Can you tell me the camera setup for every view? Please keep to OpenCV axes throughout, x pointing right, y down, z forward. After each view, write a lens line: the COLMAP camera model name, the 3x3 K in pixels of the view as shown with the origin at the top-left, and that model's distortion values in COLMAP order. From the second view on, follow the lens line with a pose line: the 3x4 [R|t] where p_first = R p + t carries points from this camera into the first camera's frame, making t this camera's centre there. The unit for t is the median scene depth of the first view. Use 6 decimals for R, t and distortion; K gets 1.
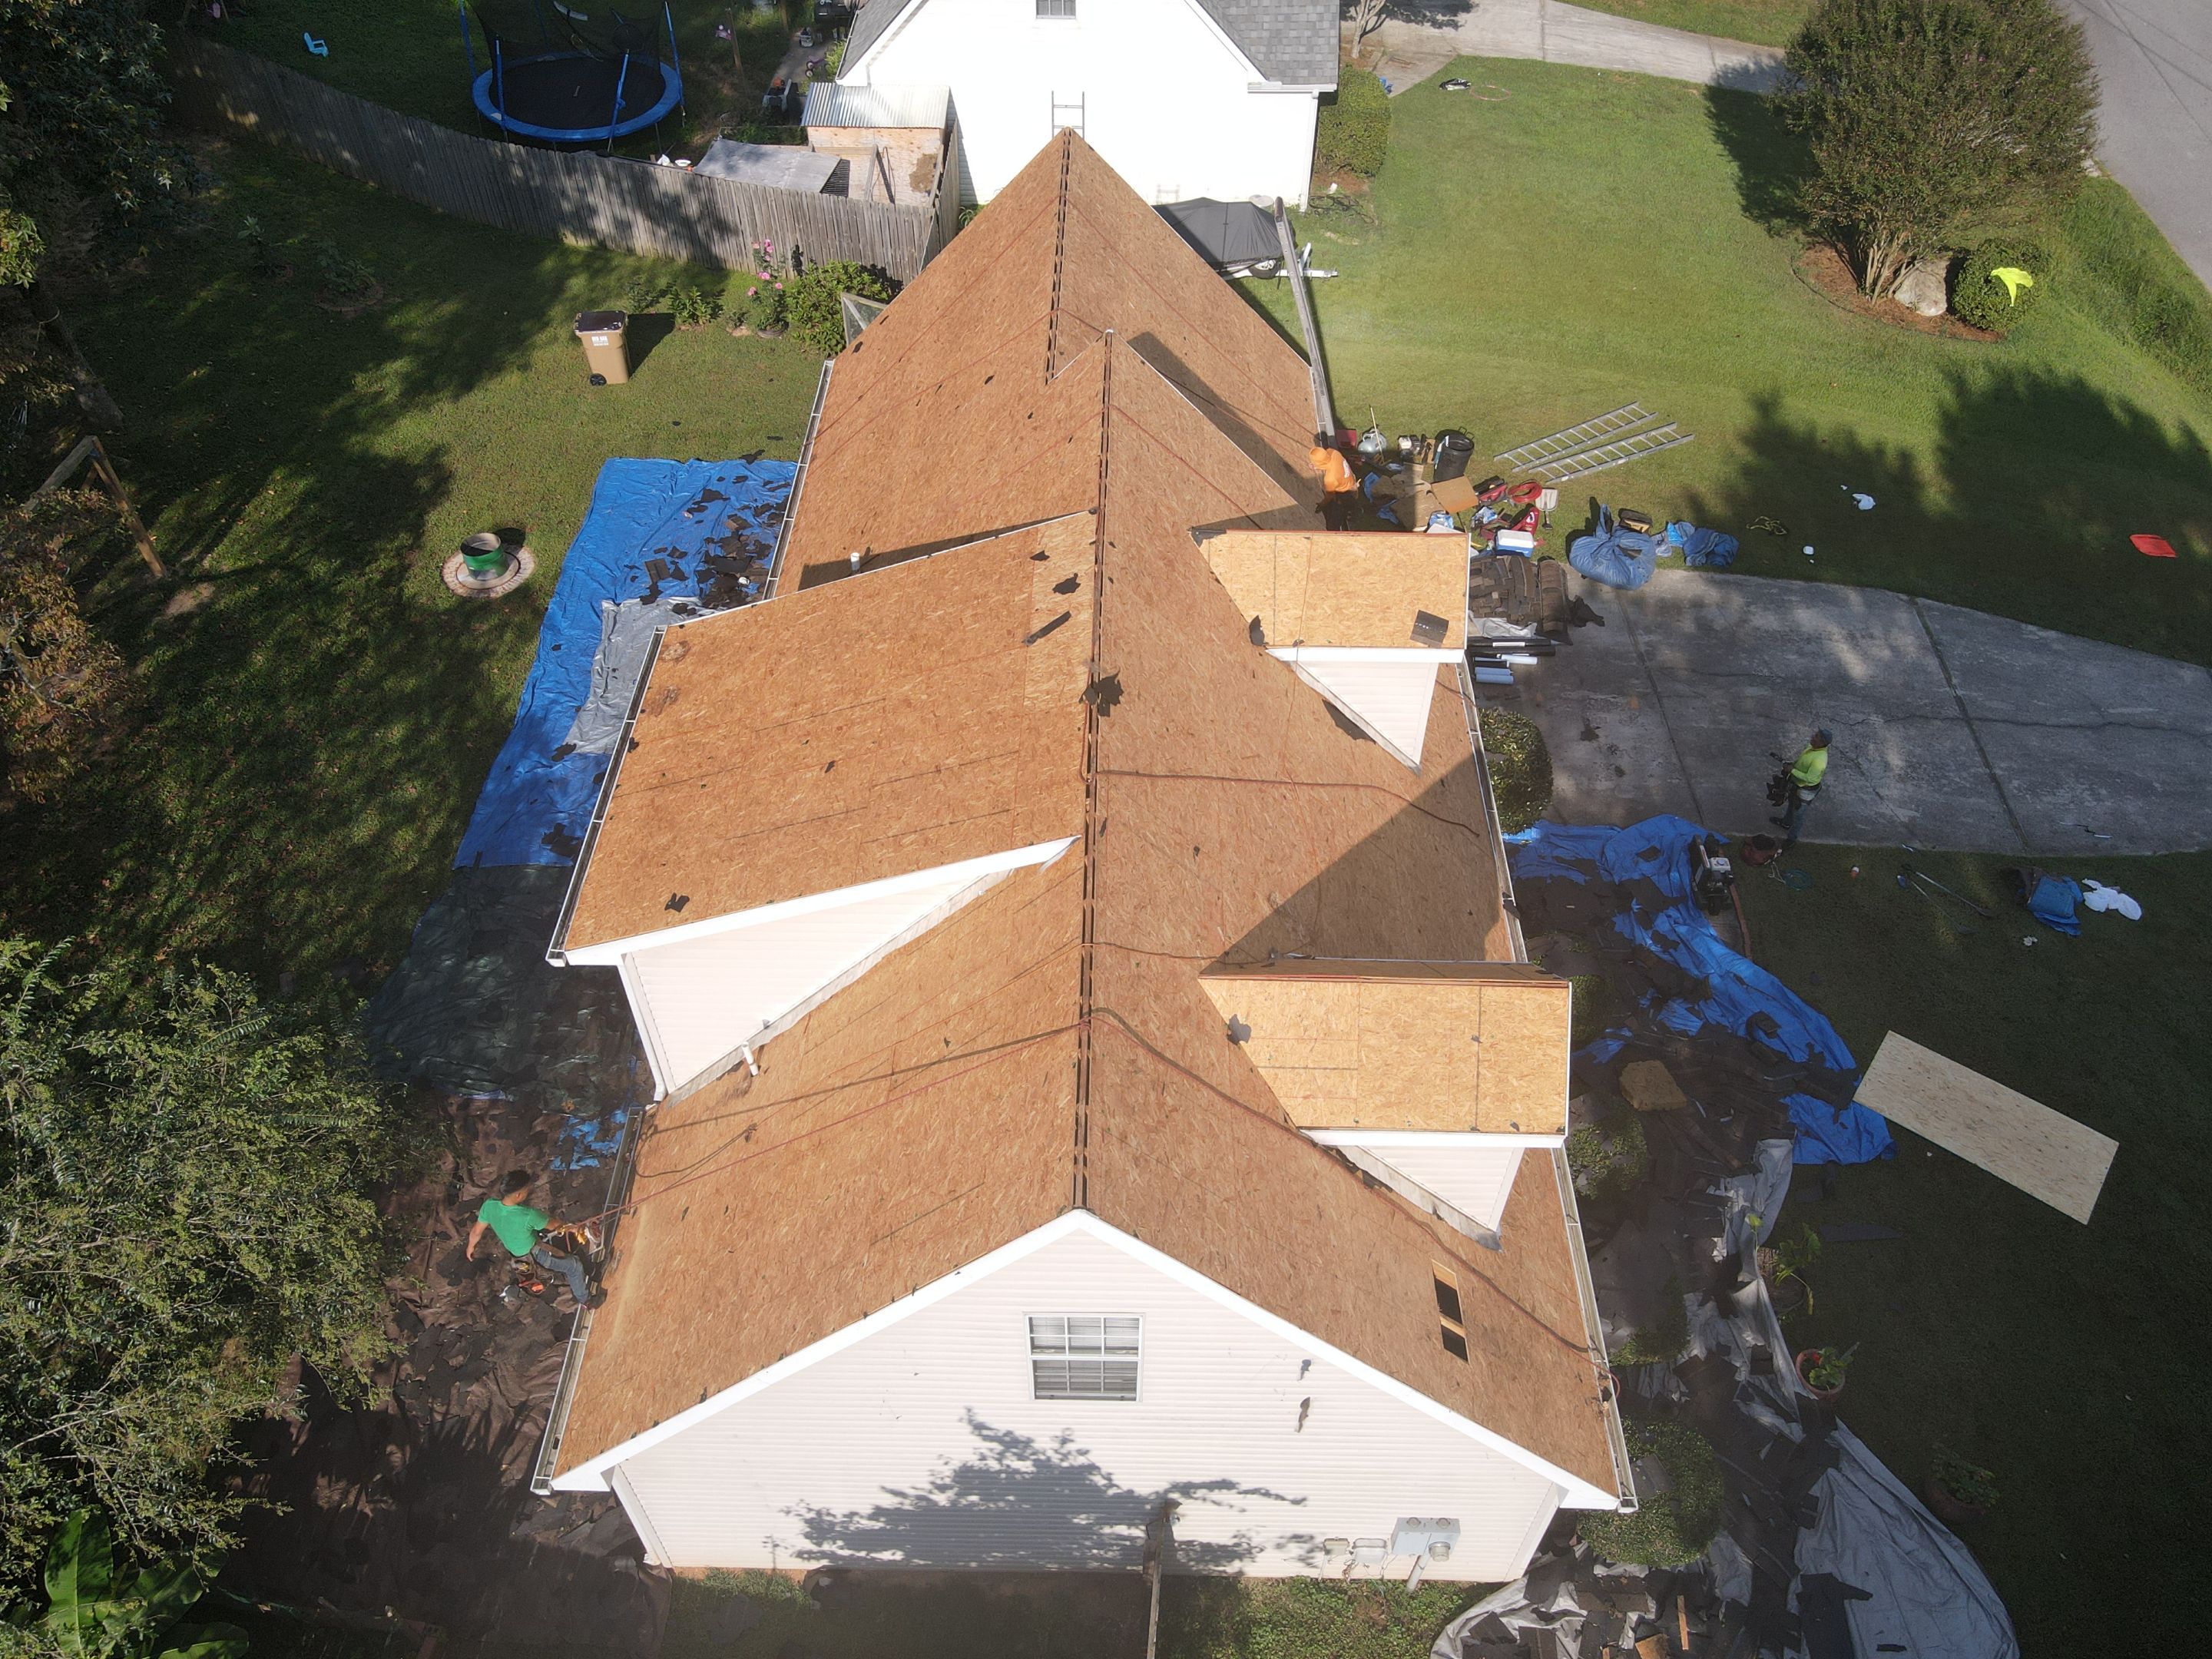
lens RADIAL K [[1621.7, 0, 1100.1], [0, 1621.7, 830.4], [0, 0, 1]] dist [0.003706, 0.017860]
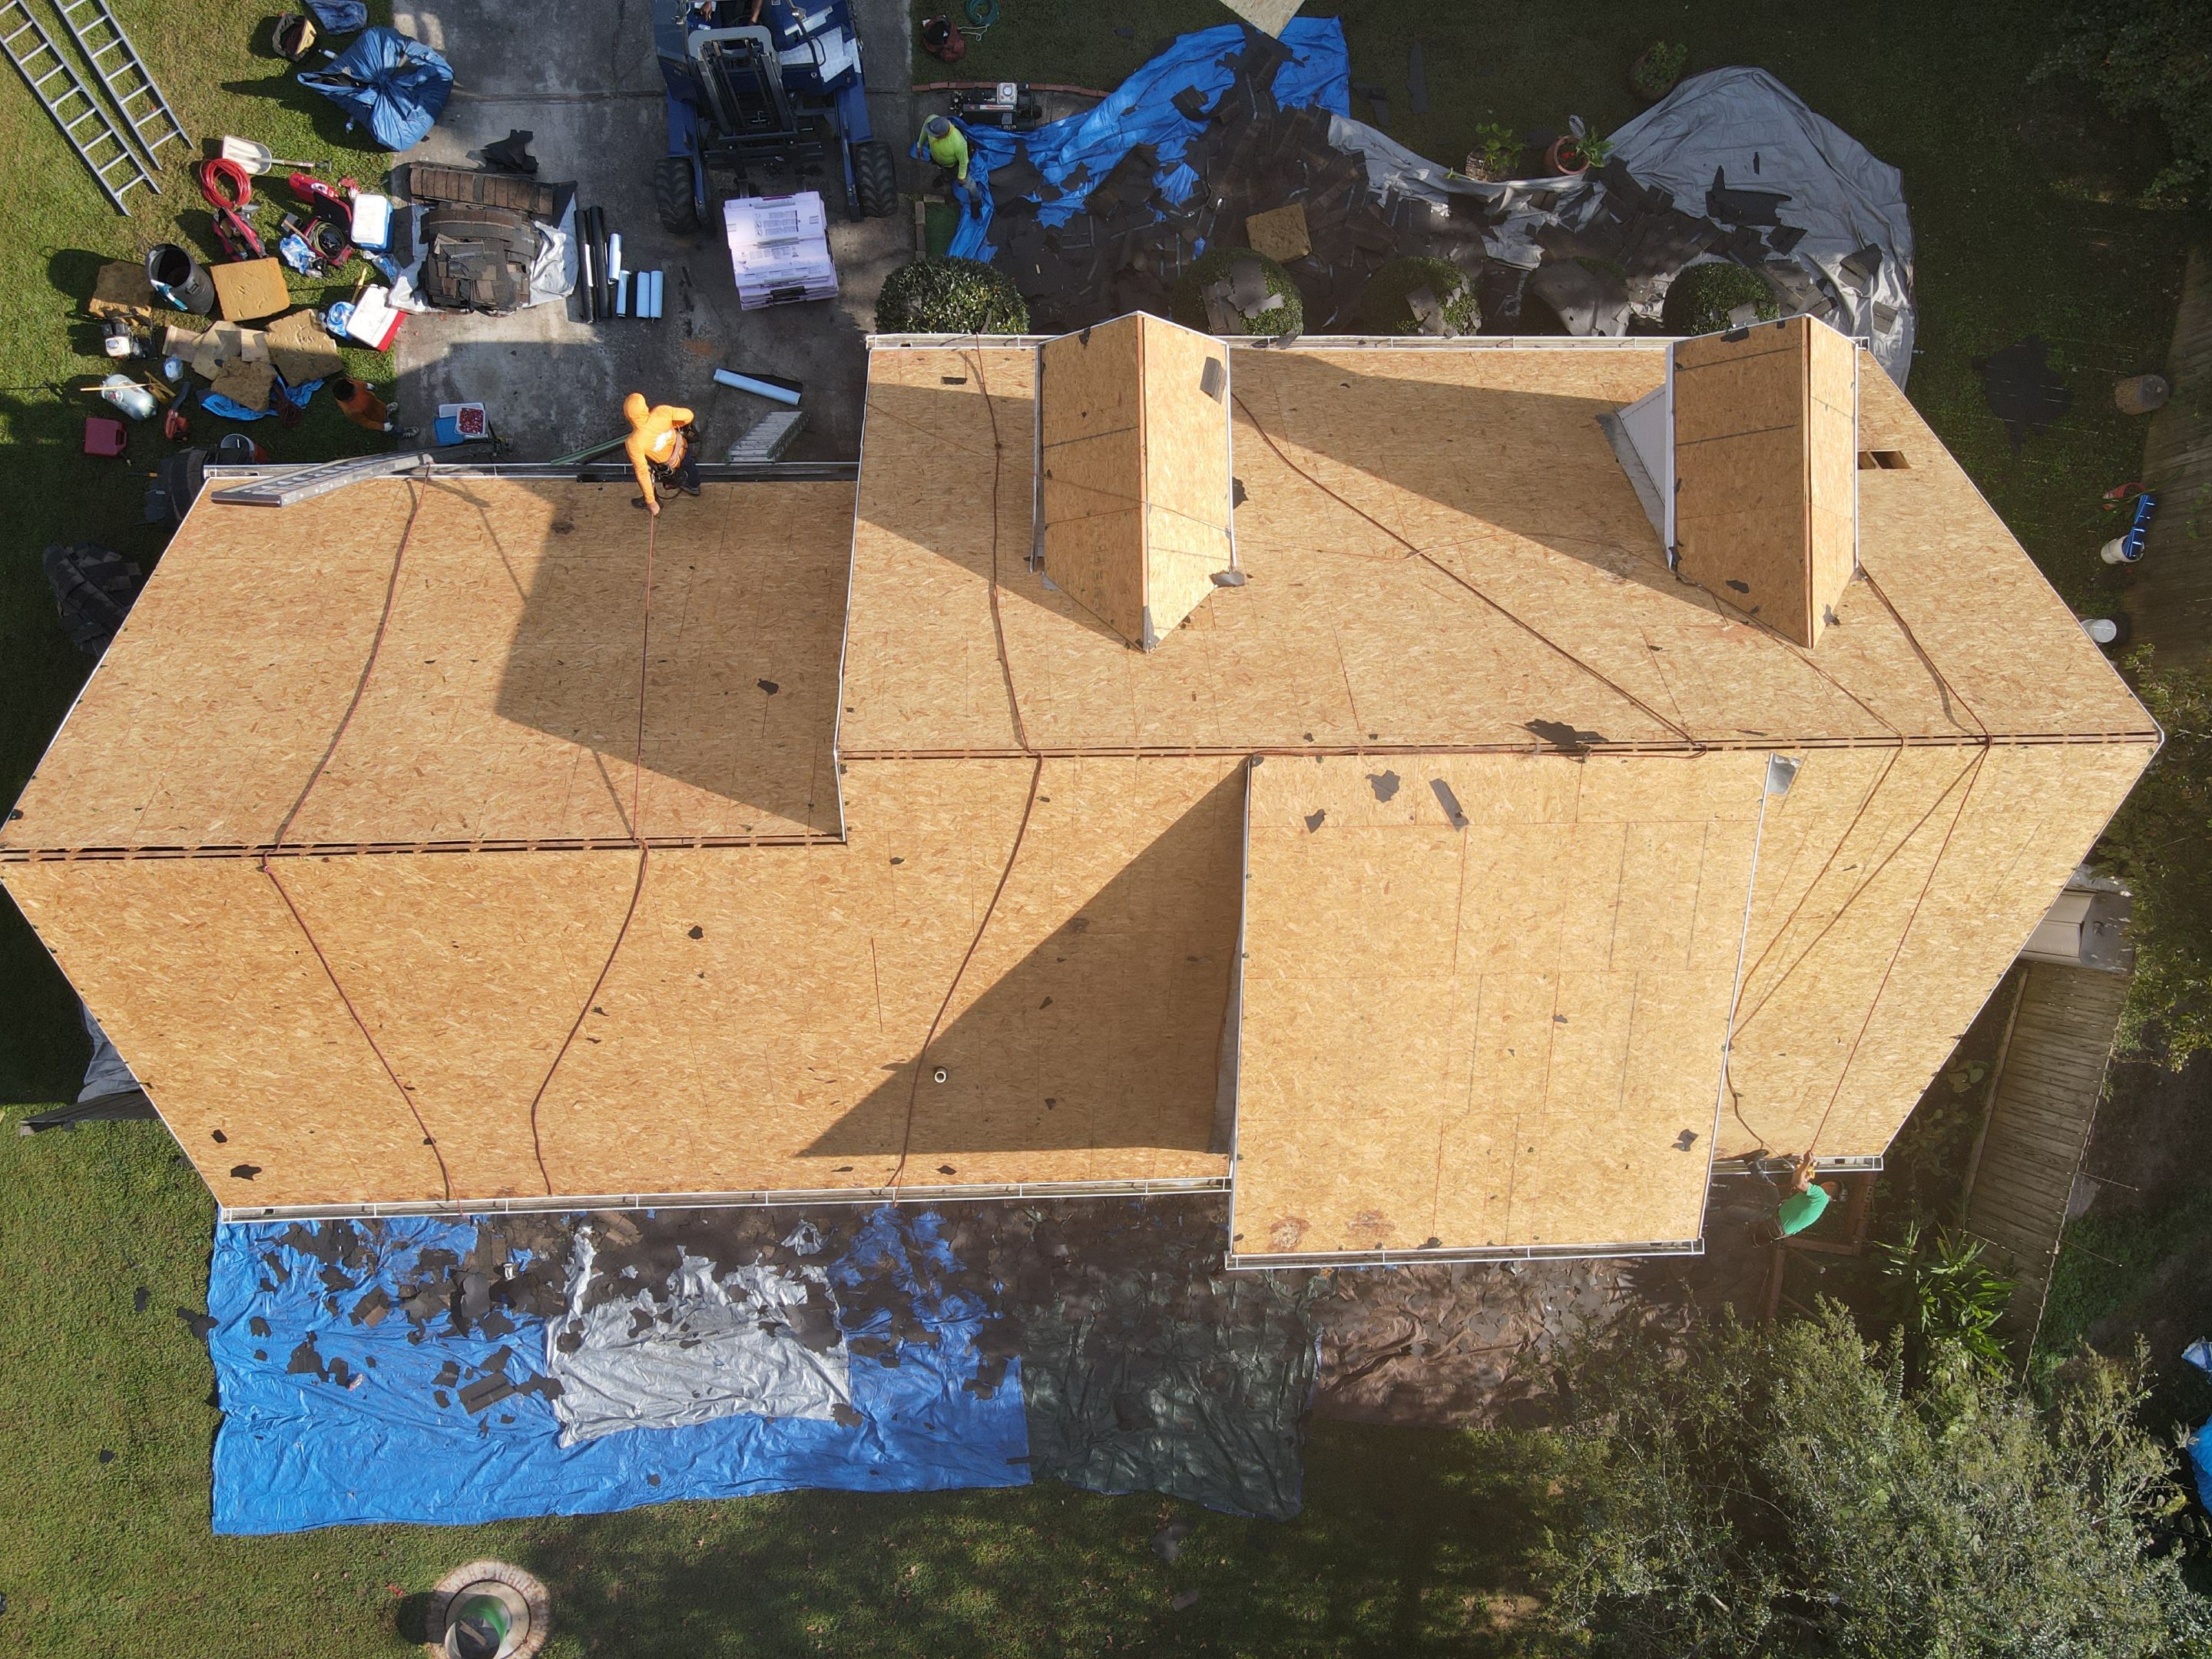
lens RADIAL K [[1621.7, 0, 1111.2], [0, 1621.7, 816.9], [0, 0, 1]] dist [0.003706, 0.017860]
pose [[-0.037229, -0.999235, -0.011961, -0.011930], [0.679655, -0.034094, 0.732739, -0.517169], [-0.732586, 0.019150, 0.680405, 0.288579]]
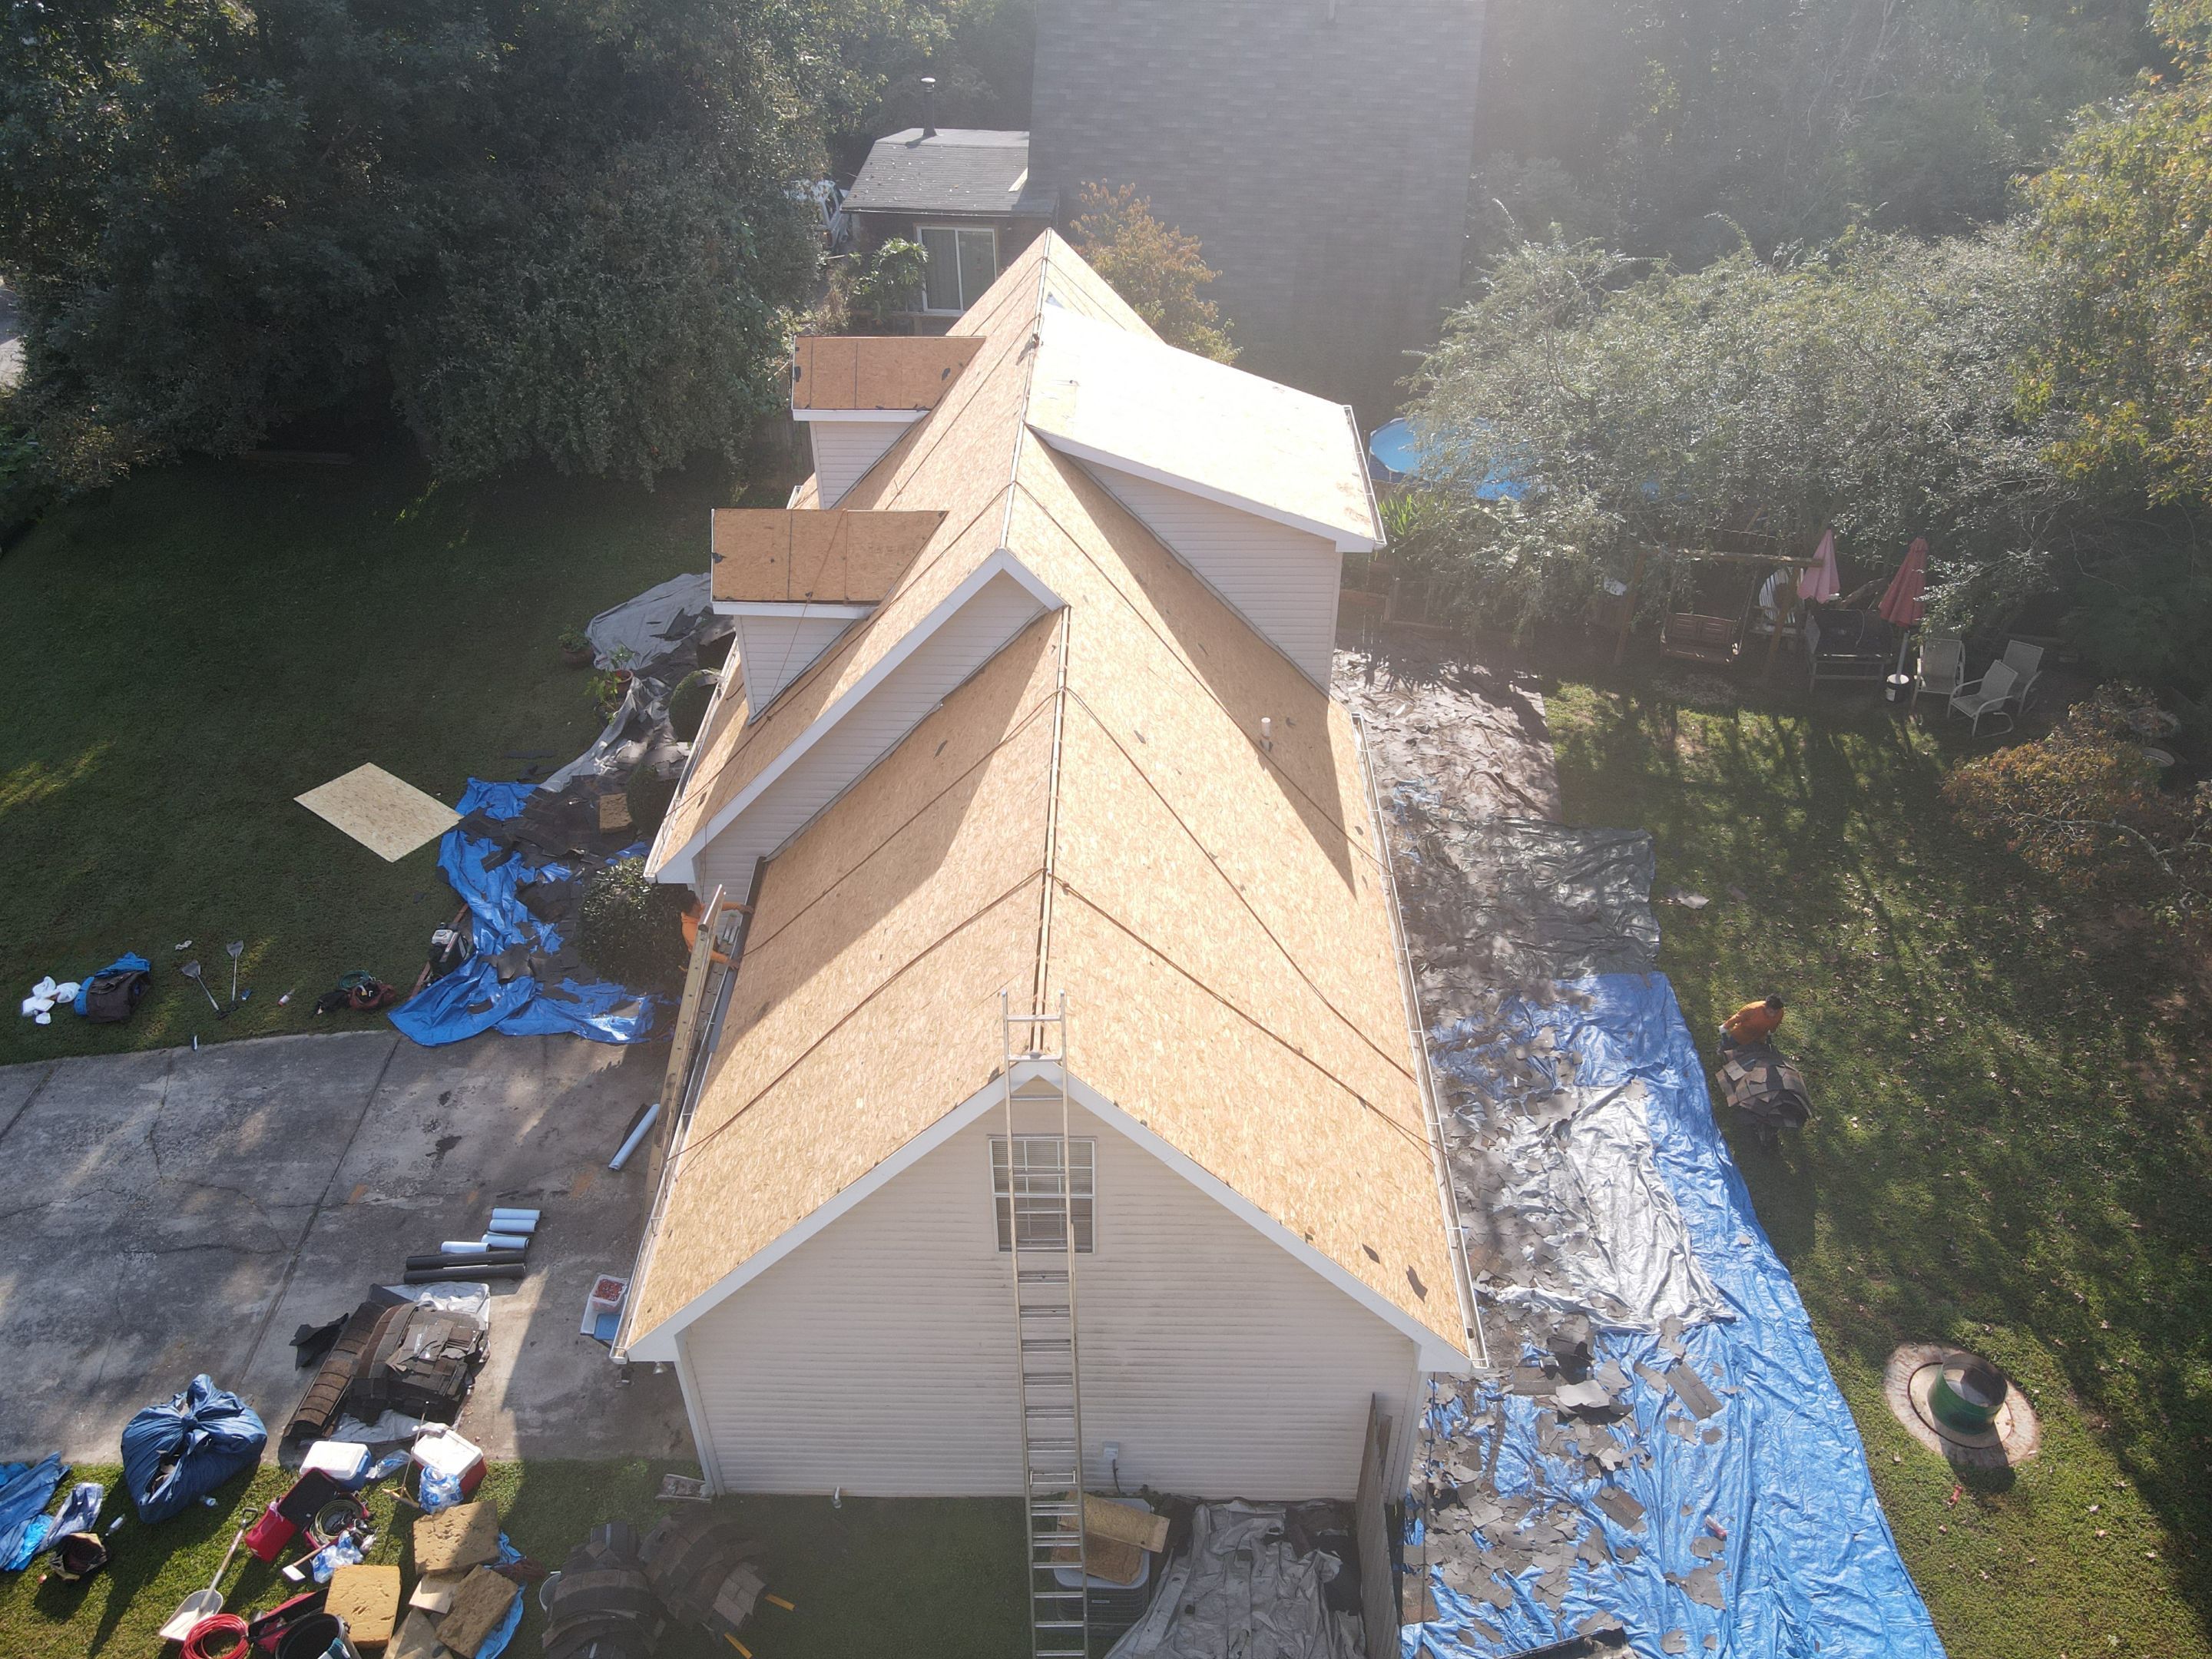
lens RADIAL K [[1621.7, 0, 1100.3], [0, 1621.7, 823.7], [0, 0, 1]] dist [0.003706, 0.017860]
pose [[-0.999999, 0.001044, 0.000064, -0.036155], [0.000177, 0.108449, 0.994102, -0.859597], [0.001031, 0.994101, -0.108449, 0.869288]]
